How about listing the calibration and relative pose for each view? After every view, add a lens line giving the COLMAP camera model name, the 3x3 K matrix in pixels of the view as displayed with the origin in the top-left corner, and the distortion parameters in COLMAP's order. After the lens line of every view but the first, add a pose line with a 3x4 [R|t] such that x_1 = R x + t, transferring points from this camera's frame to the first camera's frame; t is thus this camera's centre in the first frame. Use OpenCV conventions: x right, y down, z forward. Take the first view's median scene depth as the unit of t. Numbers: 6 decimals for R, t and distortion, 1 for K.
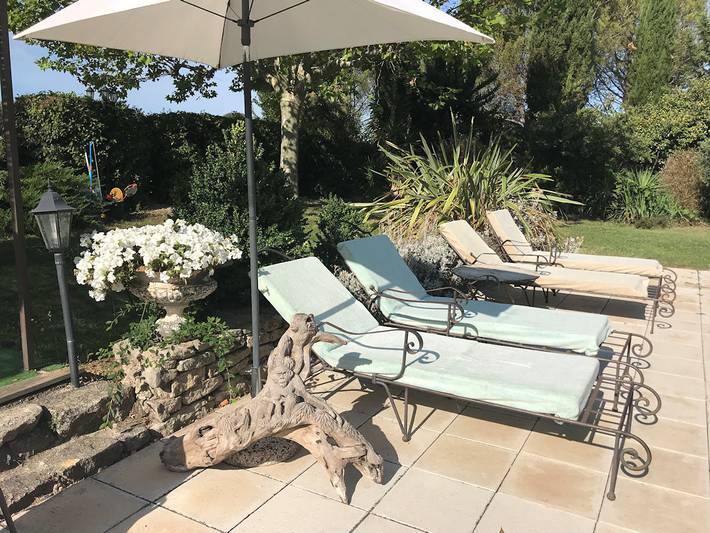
lens RADIAL K [[520.7, 0, 355.0], [0, 520.7, 266.5], [0, 0, 1]] dist [-0.005839, -0.003632]
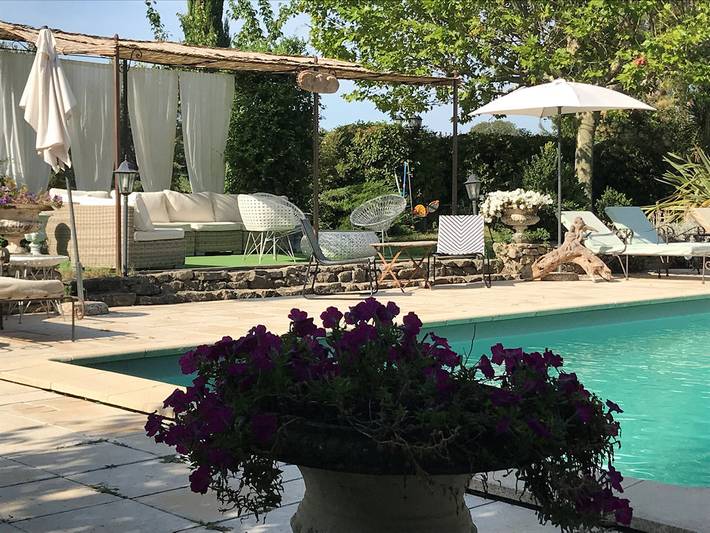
lens RADIAL K [[1101.6, 0, 355.0], [0, 1101.6, 266.5], [0, 0, 1]] dist [0.003433, -0.017835]
pose [[0.943463, -0.003901, -0.331455, 0.503689], [-0.046591, 0.988444, -0.144252, 0.906754], [0.328187, 0.151539, 0.932378, -3.373635]]
